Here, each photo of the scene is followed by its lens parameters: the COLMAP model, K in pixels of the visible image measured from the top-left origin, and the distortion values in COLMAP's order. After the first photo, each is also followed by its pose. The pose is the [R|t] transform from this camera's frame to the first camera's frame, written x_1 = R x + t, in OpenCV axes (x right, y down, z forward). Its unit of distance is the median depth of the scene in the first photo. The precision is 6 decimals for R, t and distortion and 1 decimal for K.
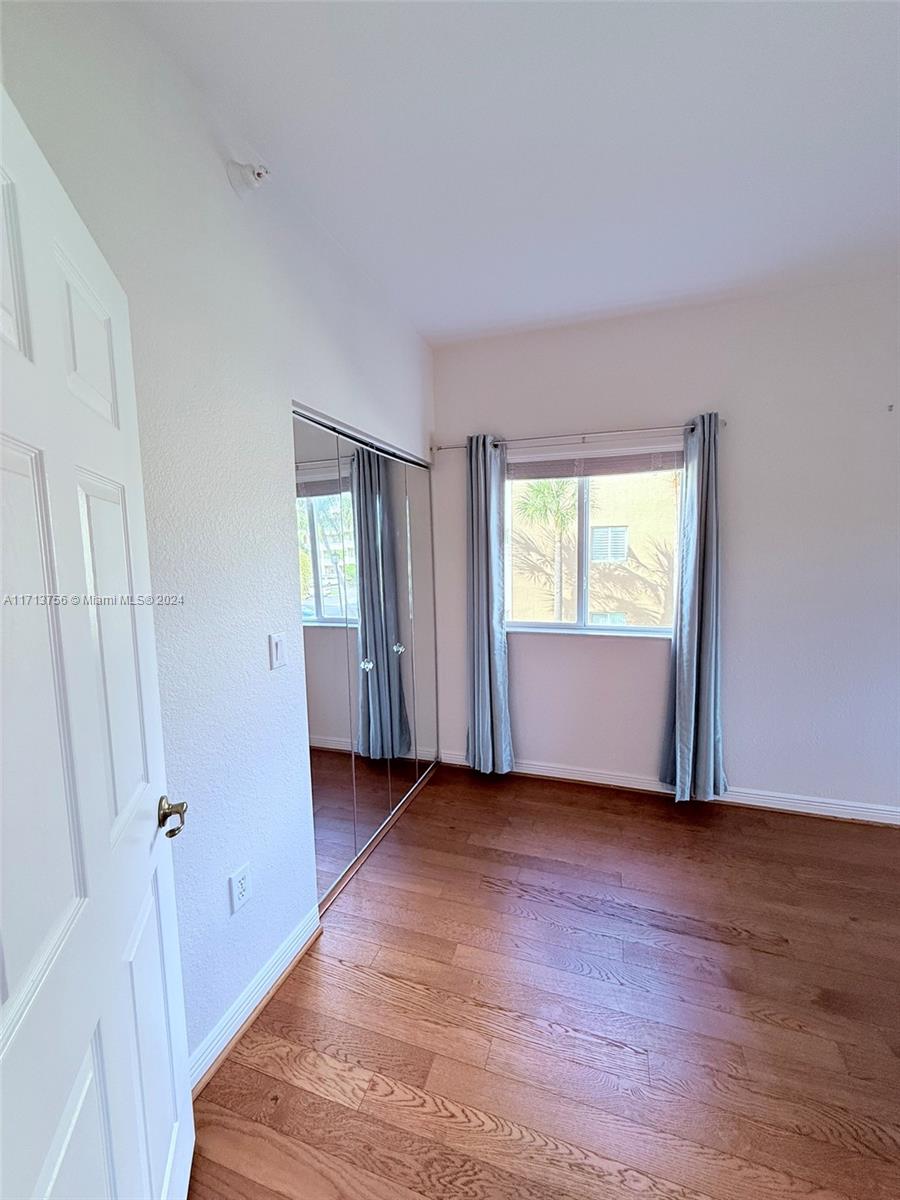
lens RADIAL K [[478.6, 0, 457.1], [0, 478.6, 594.9], [0, 0, 1]] dist [-0.000798, 0.000824]
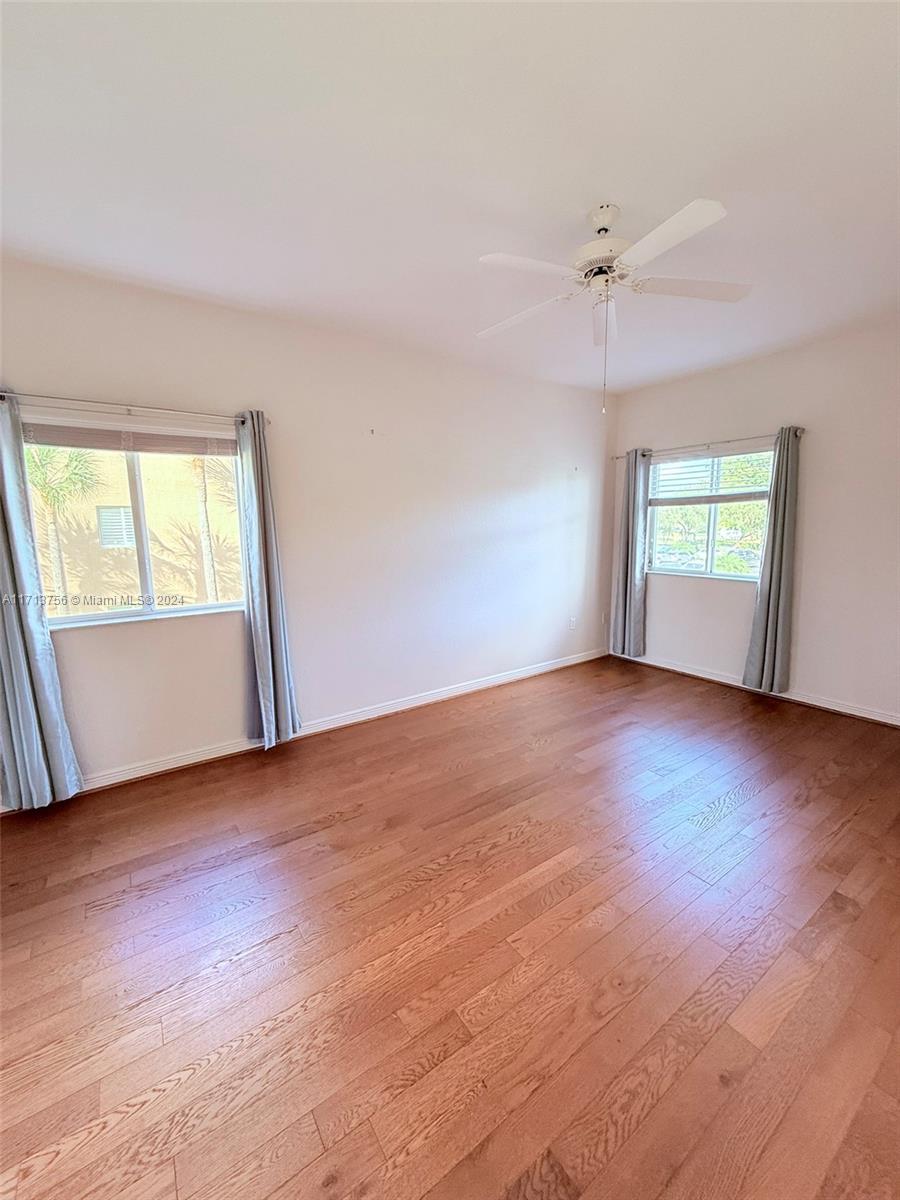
lens RADIAL K [[478.6, 0, 455.2], [0, 478.6, 598.7], [0, 0, 1]] dist [-0.000798, 0.000824]
pose [[0.594516, -0.116859, 0.795547, -0.147794], [0.083793, 0.993000, 0.083245, 0.013681], [-0.799706, 0.017170, 0.600146, -0.062294]]
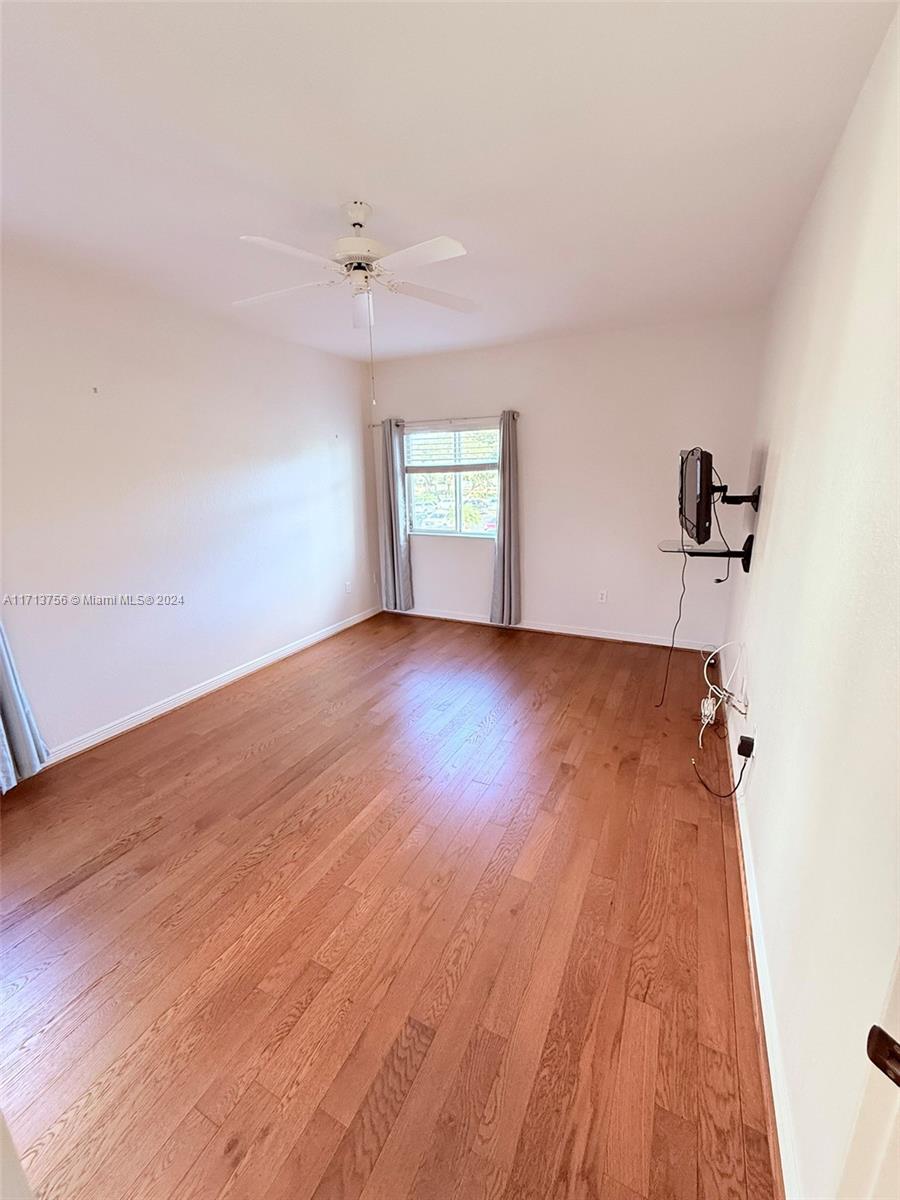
lens RADIAL K [[478.6, 0, 456.2], [0, 478.6, 594.4], [0, 0, 1]] dist [-0.000798, 0.000824]
pose [[0.132904, -0.232536, 0.963464, -0.237040], [0.109927, 0.969549, 0.218841, -0.051500], [-0.985014, 0.076826, 0.154418, -0.038804]]
